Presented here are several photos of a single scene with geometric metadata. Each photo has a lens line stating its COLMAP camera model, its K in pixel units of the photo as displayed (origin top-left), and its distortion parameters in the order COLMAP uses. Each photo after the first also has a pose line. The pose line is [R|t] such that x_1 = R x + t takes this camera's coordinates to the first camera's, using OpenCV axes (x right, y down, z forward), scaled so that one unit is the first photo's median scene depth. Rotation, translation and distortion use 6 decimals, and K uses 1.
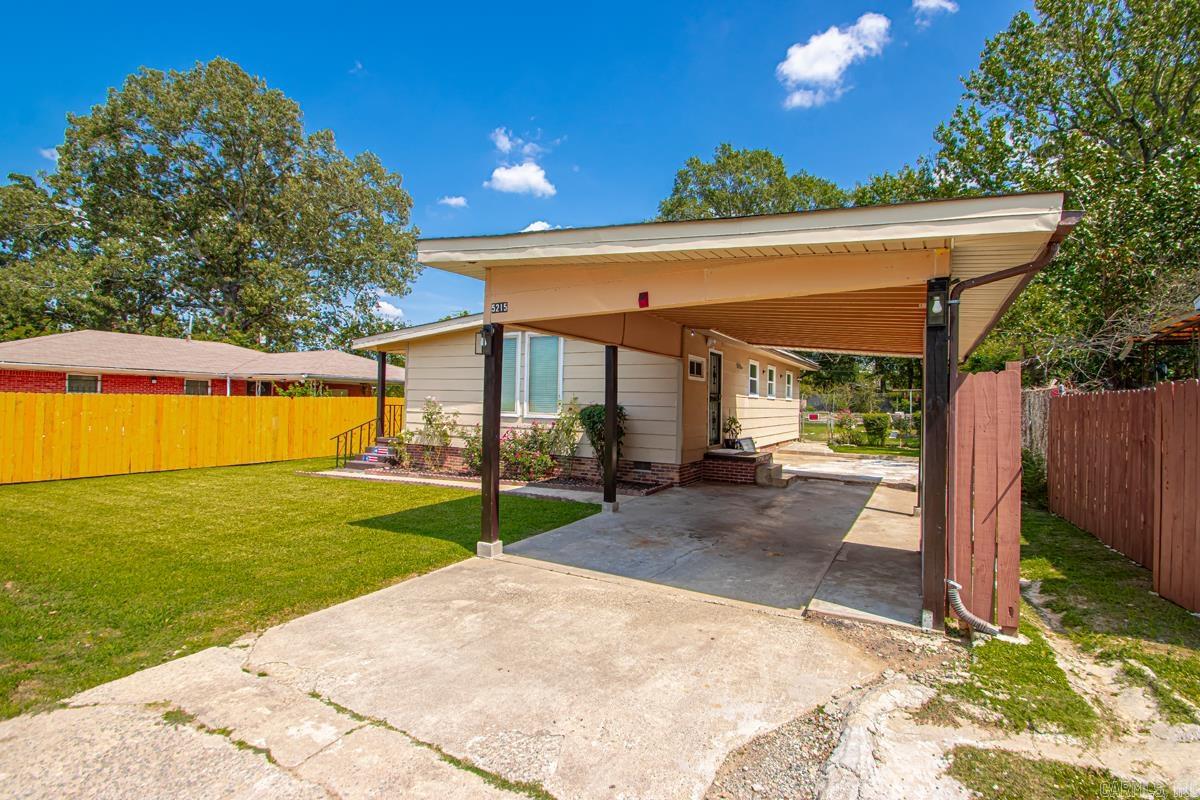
lens RADIAL K [[553.5, 0, 606.8], [0, 553.5, 411.1], [0, 0, 1]] dist [0.032481, -0.015868]
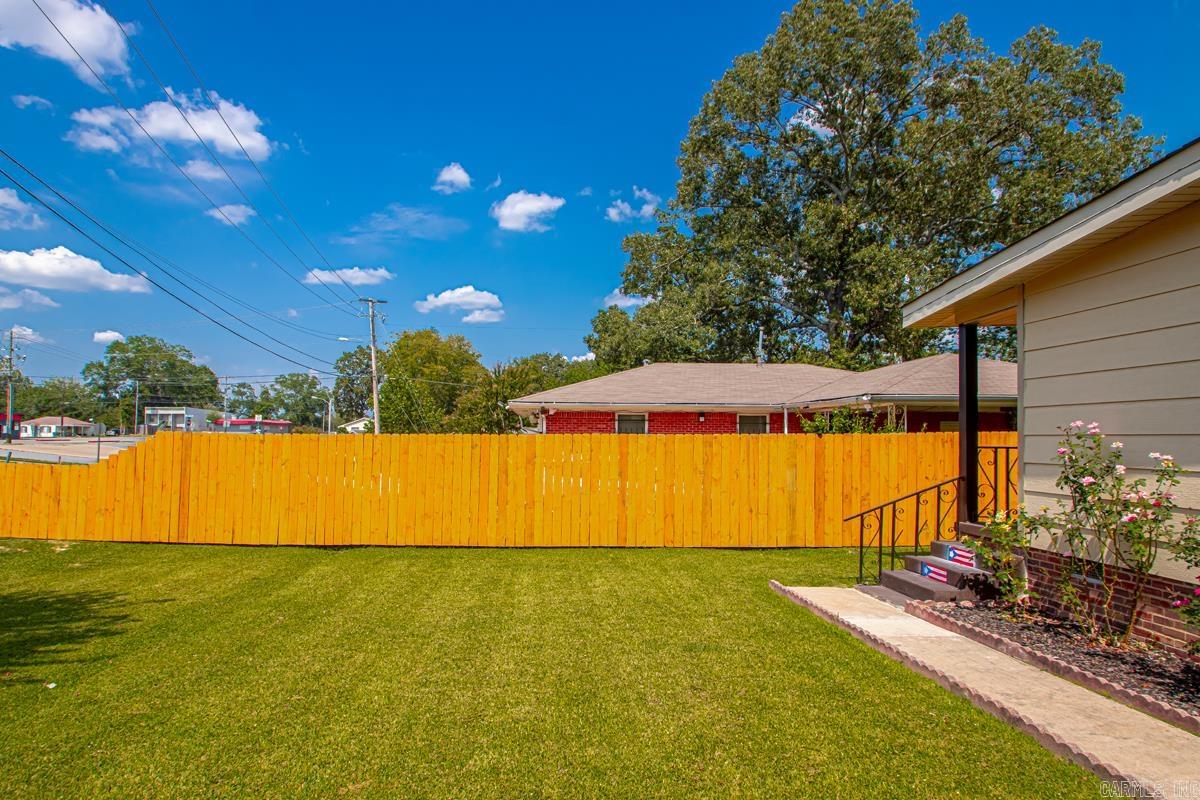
lens RADIAL K [[708.6, 0, 551.9], [0, 708.6, 417.4], [0, 0, 1]] dist [0.055412, -0.047856]
pose [[0.498728, -0.041617, -0.865759, -0.076192], [-0.007381, 0.998607, -0.052255, -0.002845], [0.866727, 0.032451, 0.497725, 0.415648]]
